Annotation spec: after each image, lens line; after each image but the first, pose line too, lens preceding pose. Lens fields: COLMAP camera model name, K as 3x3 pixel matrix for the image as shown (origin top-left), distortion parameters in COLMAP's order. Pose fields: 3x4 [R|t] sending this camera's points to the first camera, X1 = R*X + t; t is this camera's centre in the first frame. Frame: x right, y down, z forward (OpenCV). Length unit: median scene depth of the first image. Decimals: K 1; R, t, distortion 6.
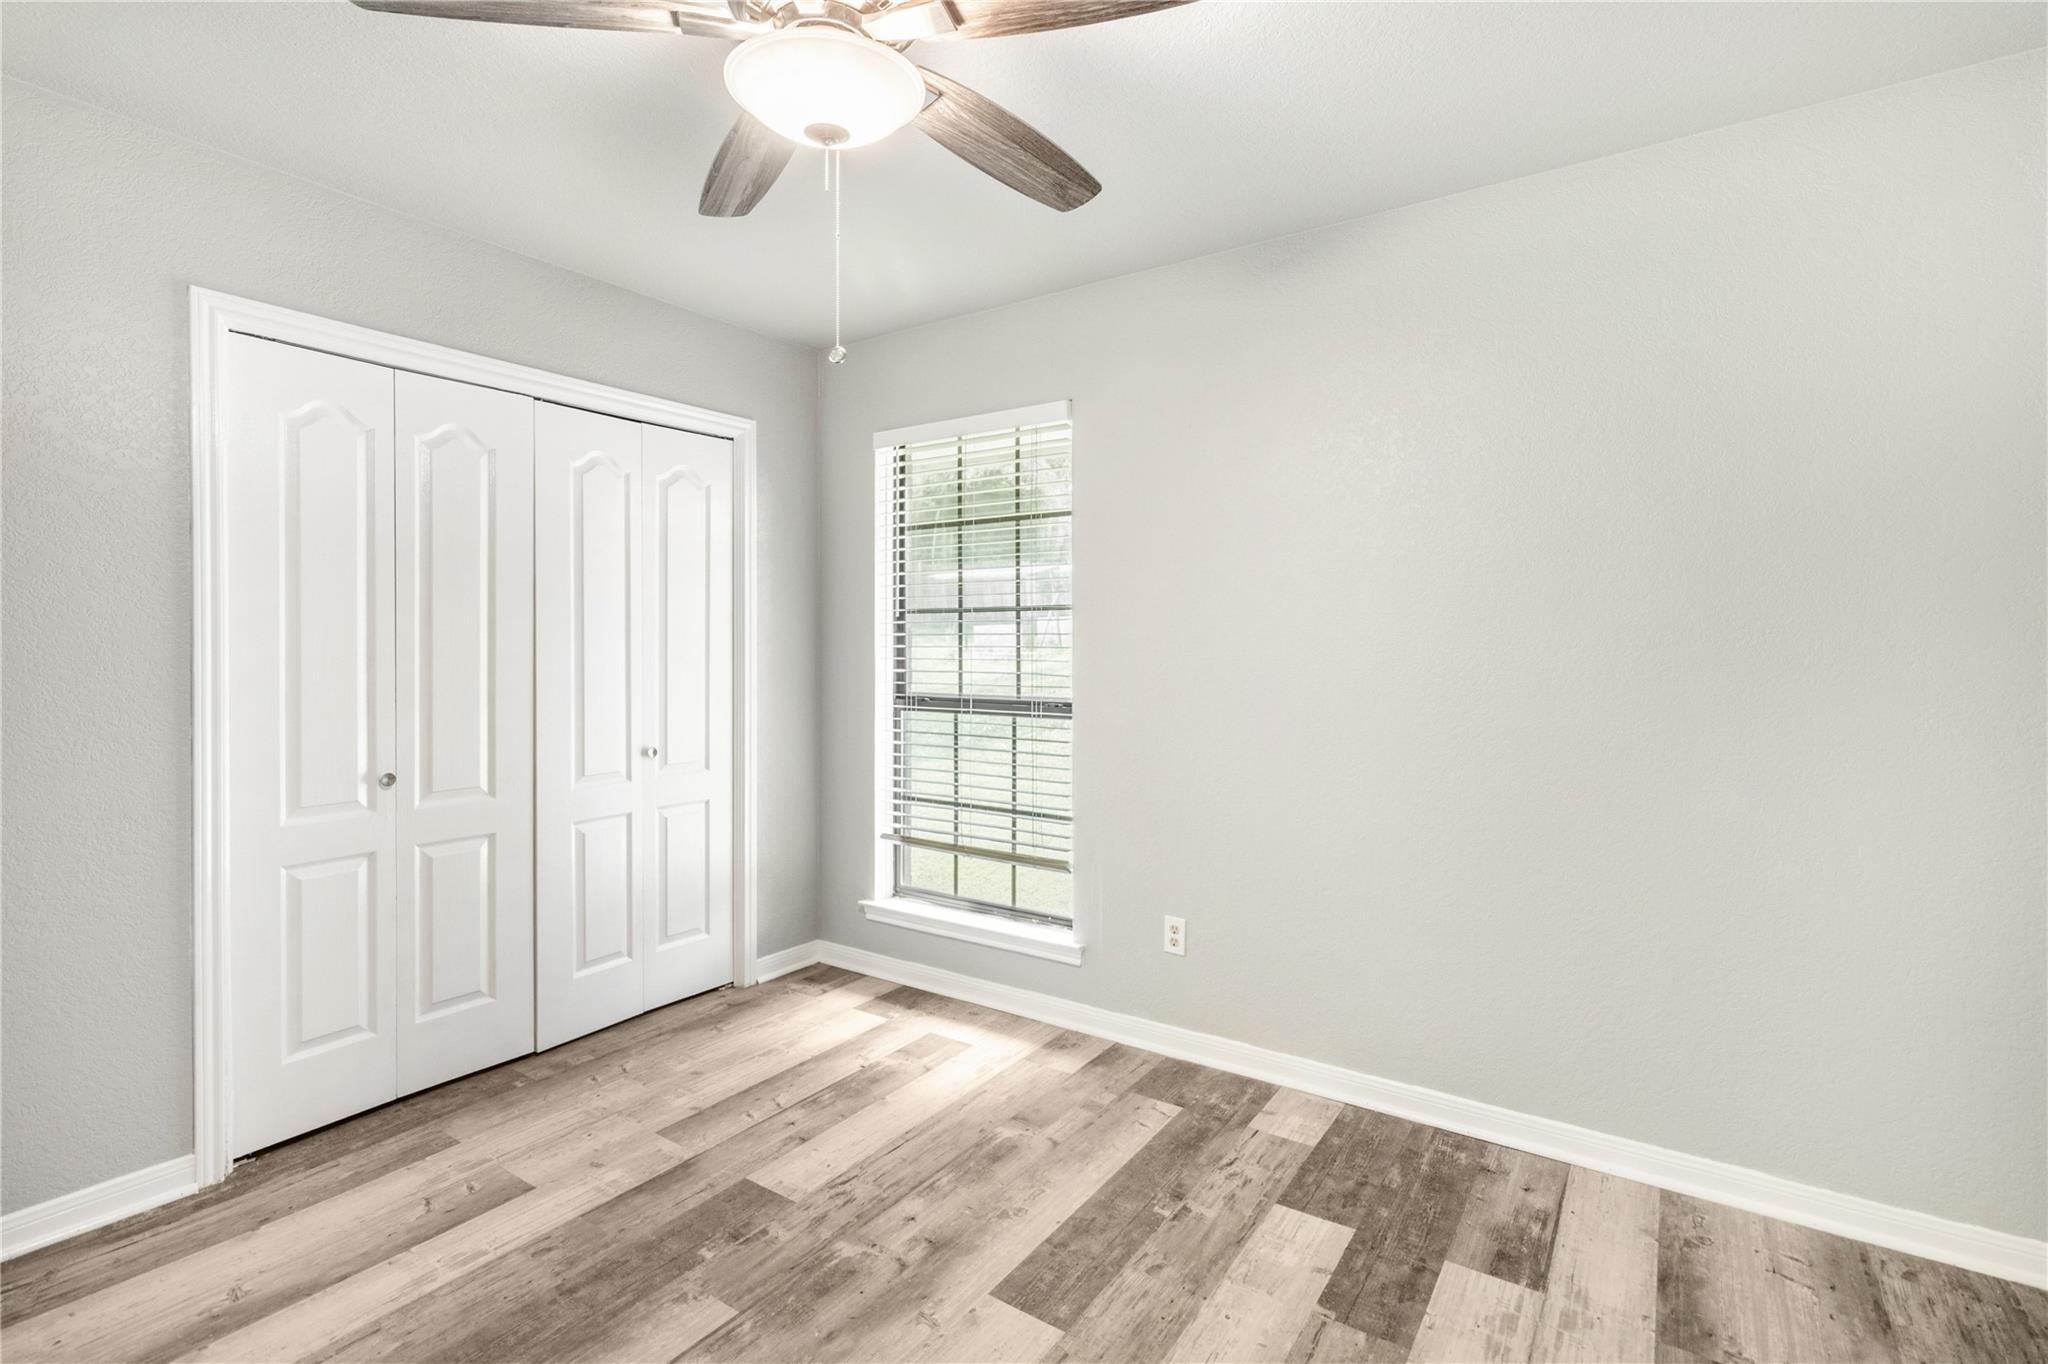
lens RADIAL K [[948.9, 0, 1026.2], [0, 948.9, 666.4], [0, 0, 1]] dist [0.000254, 0.001832]
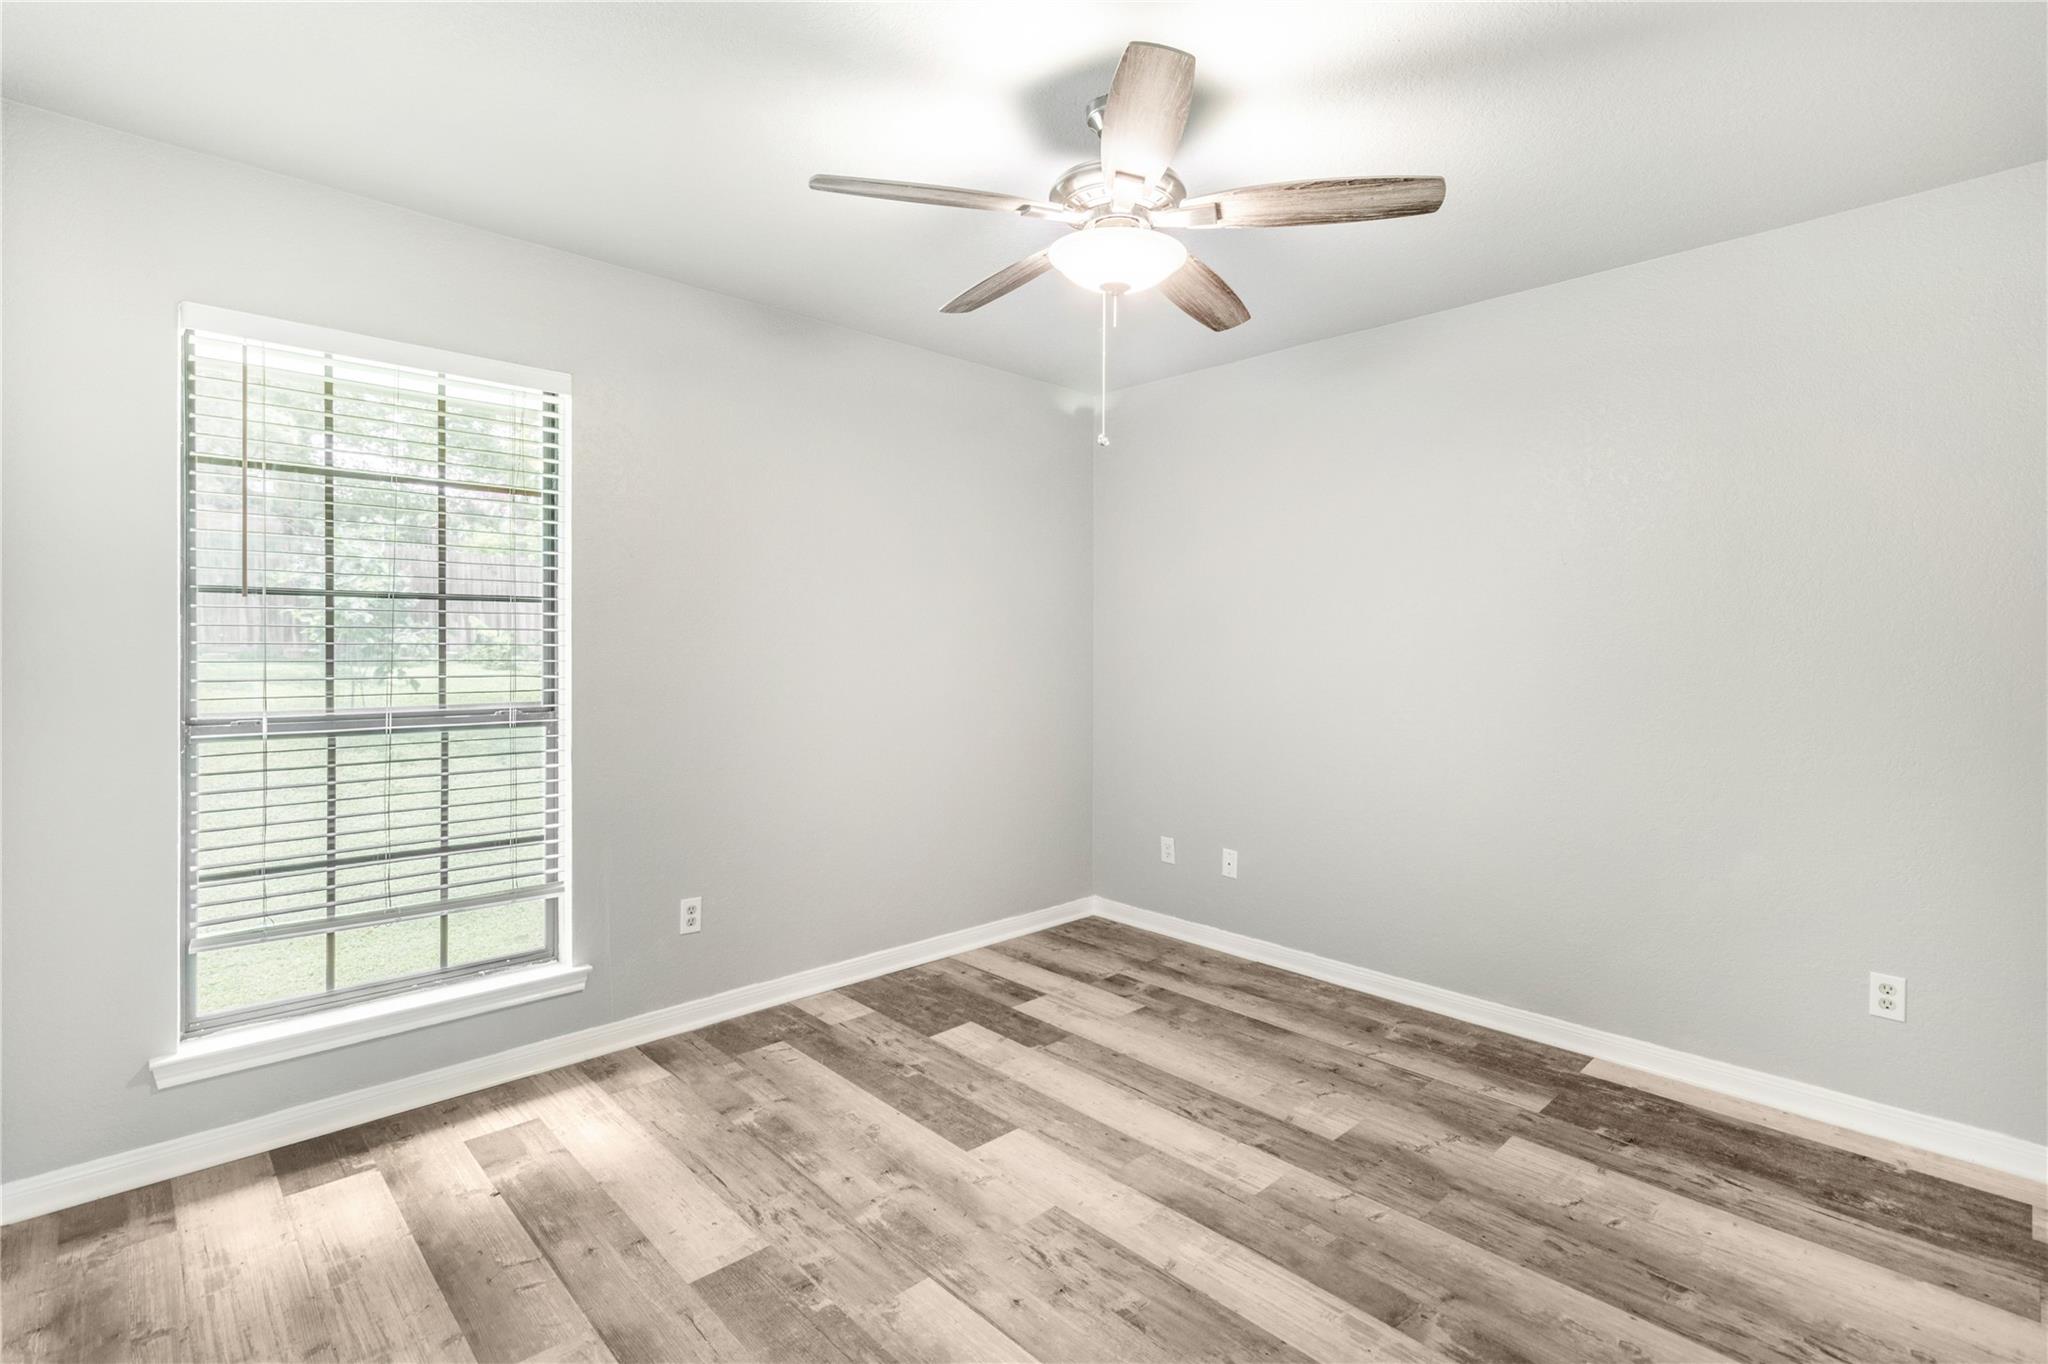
lens RADIAL K [[948.9, 0, 1020.7], [0, 948.9, 660.8], [0, 0, 1]] dist [0.000254, 0.001832]
pose [[0.215467, -0.019536, 0.976316, -0.937242], [0.013321, 0.999766, 0.017065, -0.018368], [-0.976420, 0.009329, 0.215676, 0.477390]]
